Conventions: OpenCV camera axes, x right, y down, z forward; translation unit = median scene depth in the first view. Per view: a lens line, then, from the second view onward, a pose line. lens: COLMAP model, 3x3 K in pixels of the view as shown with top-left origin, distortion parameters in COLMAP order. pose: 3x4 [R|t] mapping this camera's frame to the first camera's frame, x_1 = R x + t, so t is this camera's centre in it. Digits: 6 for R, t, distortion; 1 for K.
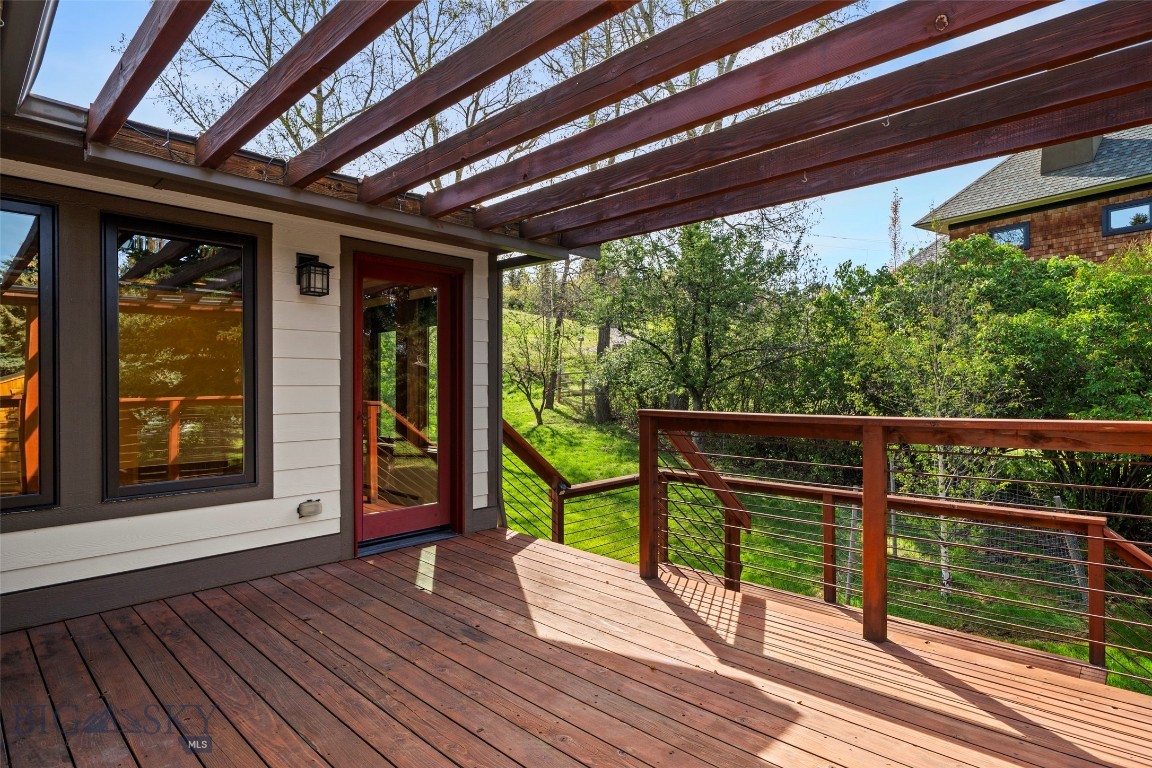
lens RADIAL K [[581.4, 0, 537.1], [0, 581.4, 385.0], [0, 0, 1]] dist [-0.000898, 0.000010]
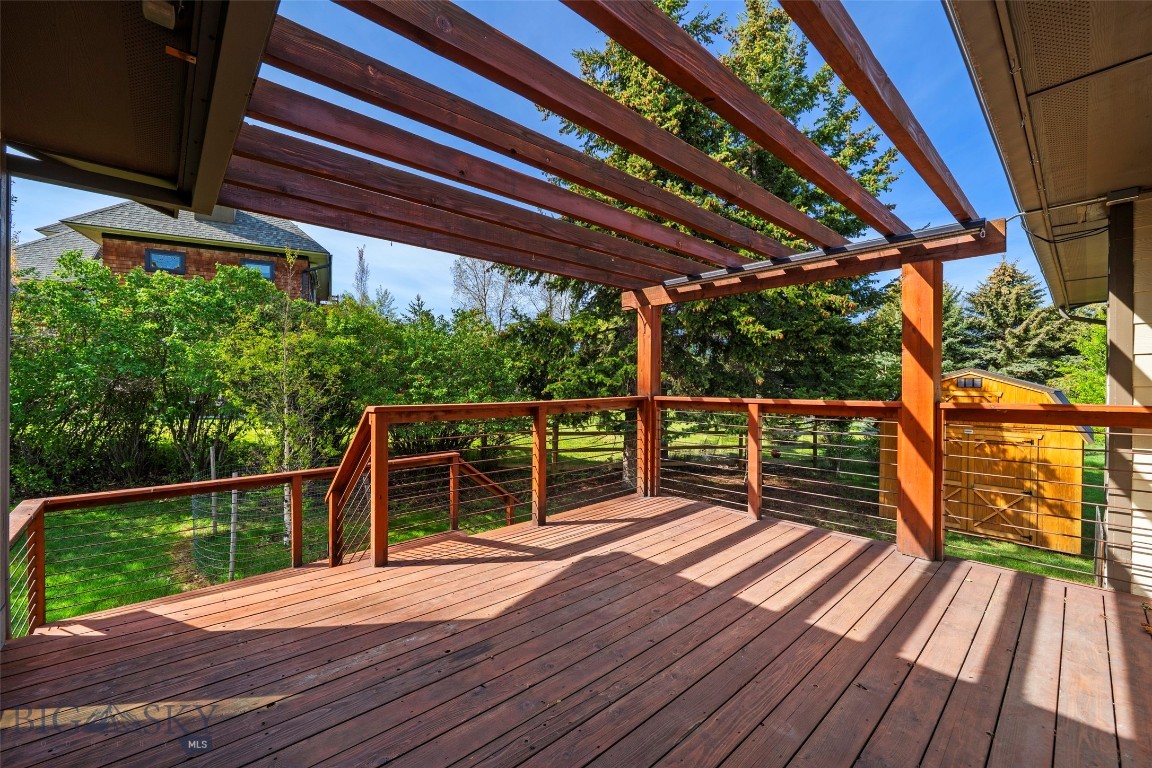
lens RADIAL K [[462.8, 0, 576.0], [0, 462.8, 384.0], [0, 0, 1]] dist [-0.000877, -0.000183]
pose [[0.064972, 0.001450, 0.997886, -0.789447], [-0.003832, 0.999992, -0.001203, 0.001707], [-0.997880, -0.003745, 0.064977, 0.743156]]
